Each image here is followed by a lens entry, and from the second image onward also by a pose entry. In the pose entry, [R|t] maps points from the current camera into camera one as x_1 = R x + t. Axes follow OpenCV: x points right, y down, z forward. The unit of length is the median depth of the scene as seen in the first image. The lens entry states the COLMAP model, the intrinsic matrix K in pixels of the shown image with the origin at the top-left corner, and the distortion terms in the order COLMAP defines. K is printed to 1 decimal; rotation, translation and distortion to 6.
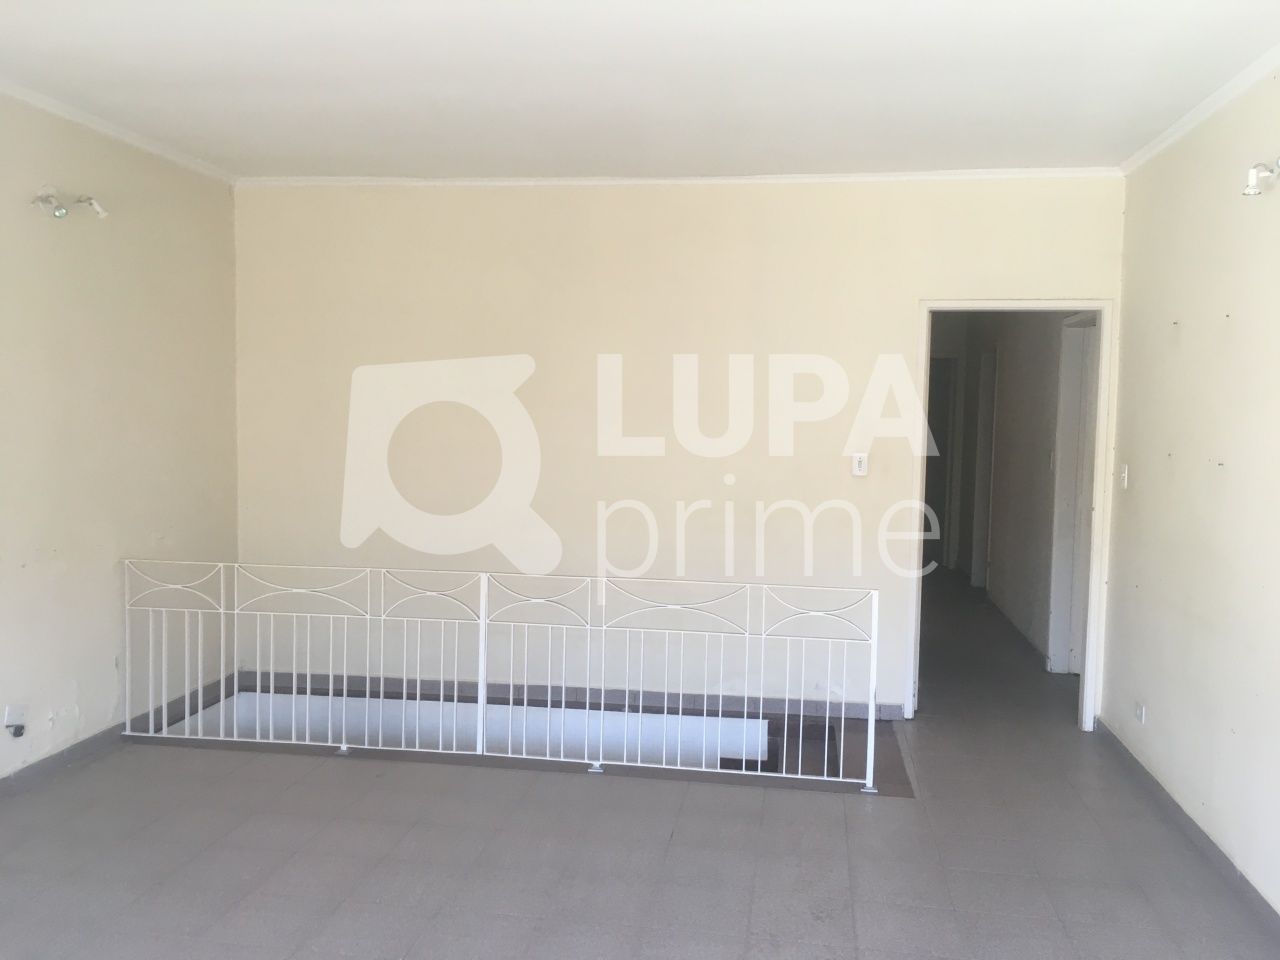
lens RADIAL K [[1083.4, 0, 637.8], [0, 1083.4, 488.3], [0, 0, 1]] dist [0.084256, -0.110252]
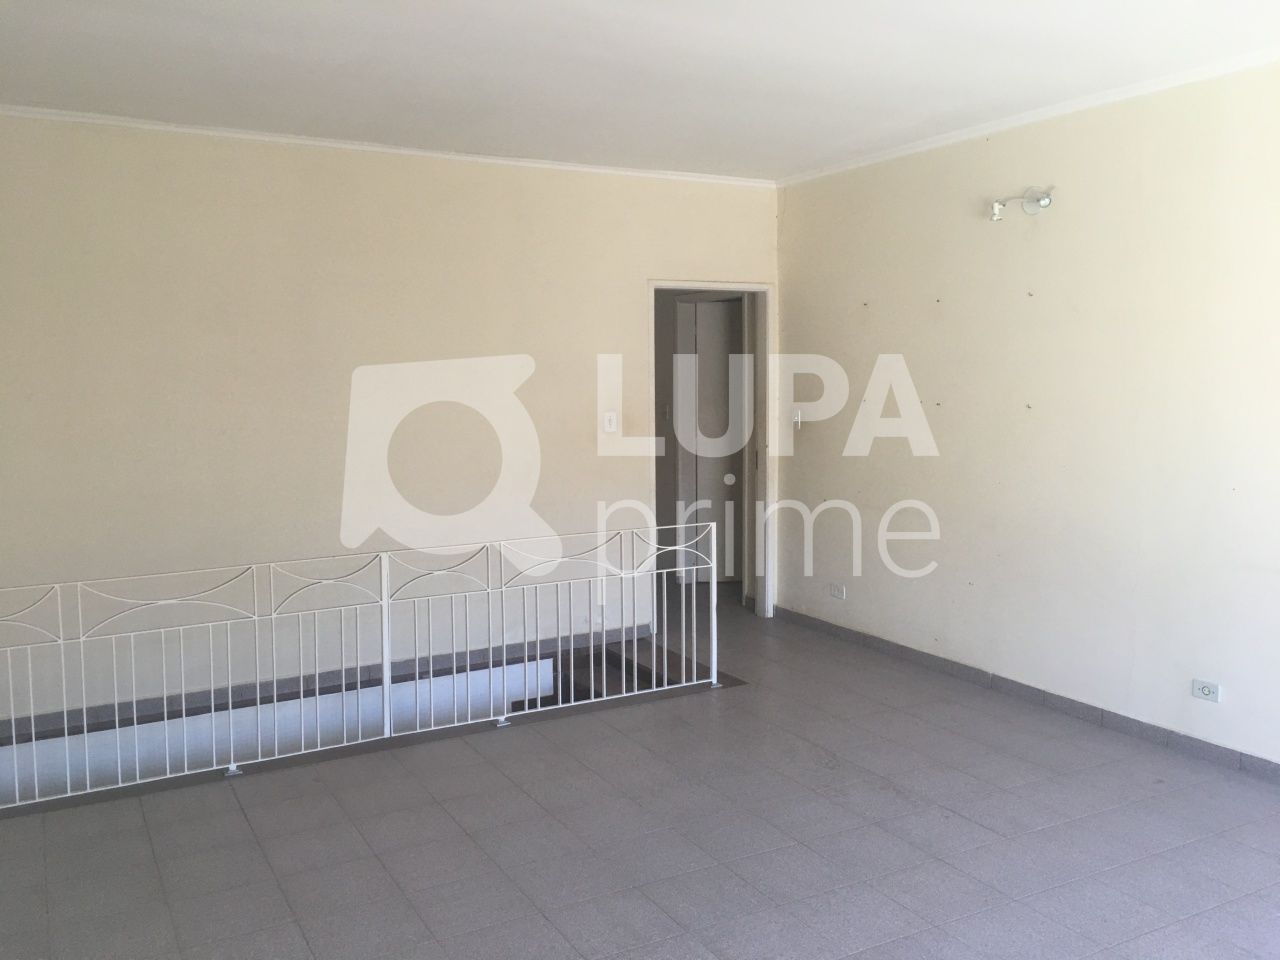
lens RADIAL K [[1103.1, 0, 610.5], [0, 1103.1, 464.6], [0, 0, 1]] dist [0.090971, -0.115473]
pose [[0.785907, -0.077175, 0.613510, -0.570854], [0.073062, 0.996820, 0.031800, -0.014380], [-0.614014, 0.019832, 0.789046, 0.092316]]
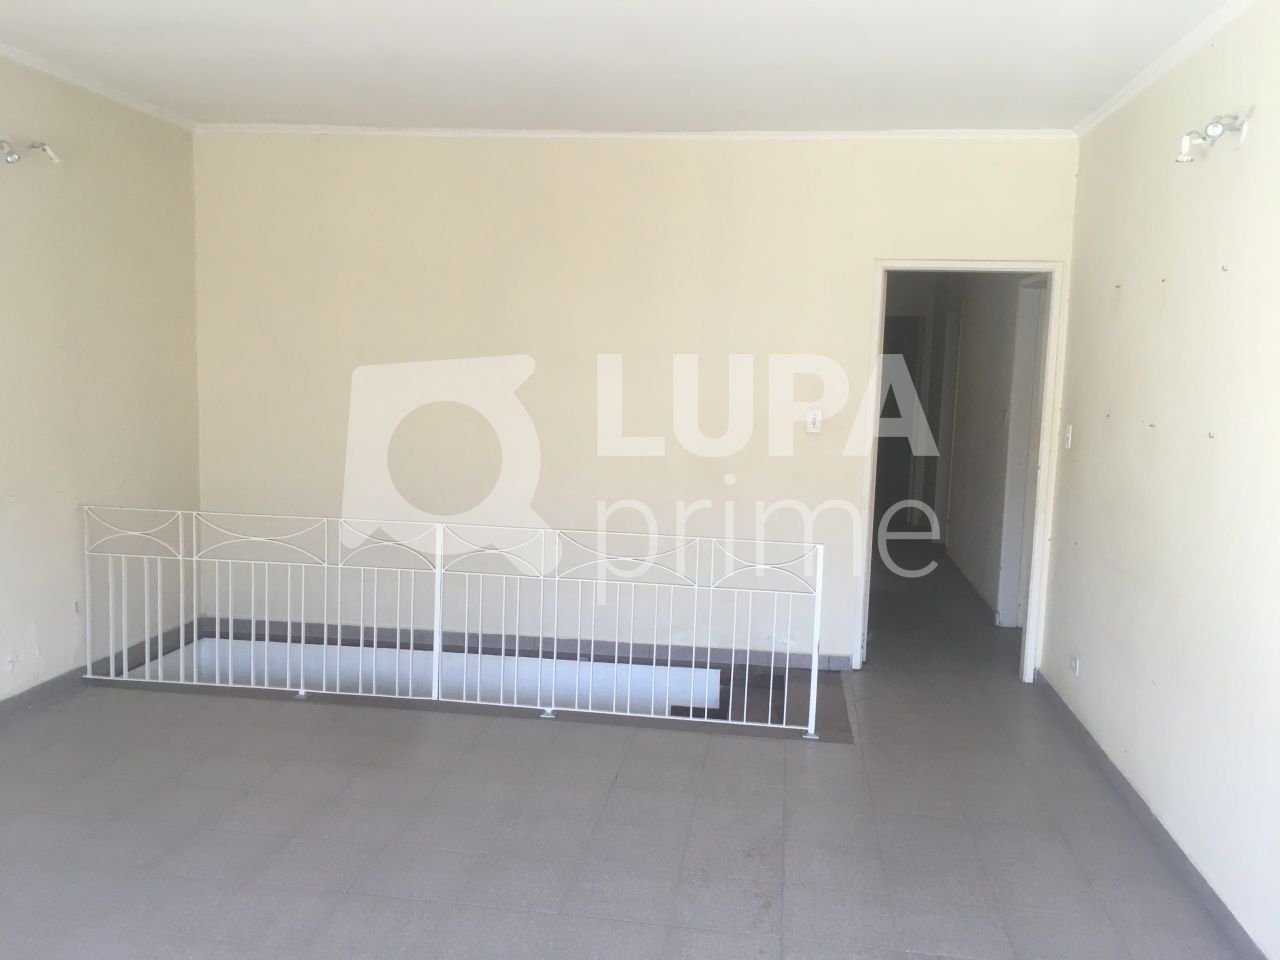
lens RADIAL K [[1083.4, 0, 637.8], [0, 1083.4, 488.3], [0, 0, 1]] dist [0.084256, -0.110252]
pose [[0.999793, 0.011800, 0.016560, 0.025949], [-0.012491, 0.999027, 0.042295, -0.000505], [-0.016044, -0.042493, 0.998968, -0.017501]]
